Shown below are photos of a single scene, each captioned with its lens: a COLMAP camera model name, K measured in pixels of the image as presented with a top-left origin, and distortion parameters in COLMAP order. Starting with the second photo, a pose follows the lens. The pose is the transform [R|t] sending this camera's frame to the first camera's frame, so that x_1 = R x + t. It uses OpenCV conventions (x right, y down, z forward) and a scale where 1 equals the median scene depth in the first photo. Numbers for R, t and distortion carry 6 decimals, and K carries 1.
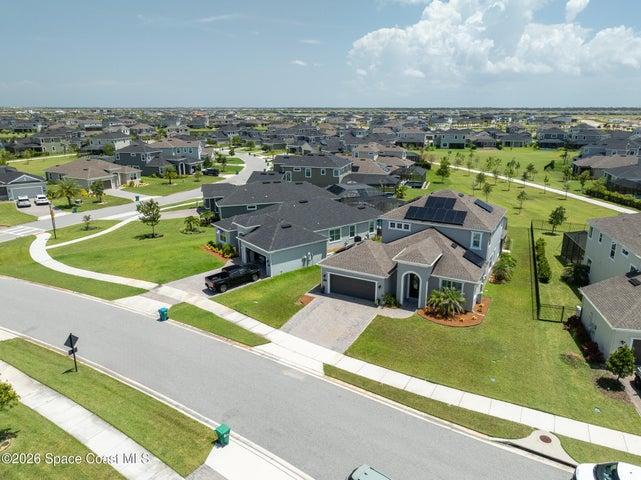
lens RADIAL K [[447.6, 0, 322.9], [0, 447.6, 239.2], [0, 0, 1]] dist [-0.006220, 0.002879]
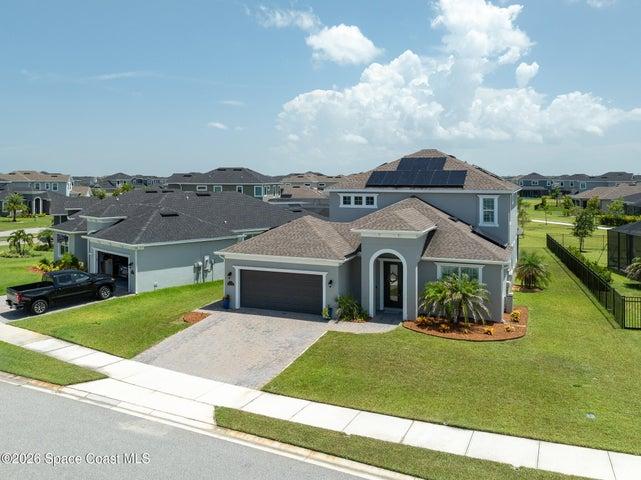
lens RADIAL K [[570.6, 0, 300.7], [0, 570.6, 181.3], [0, 0, 1]] dist [-0.009367, -0.001512]
pose [[0.995555, -0.000782, 0.094179, 0.026105], [0.026802, 0.960972, -0.275345, 0.176771], [-0.090288, 0.276645, 0.956721, 0.308119]]
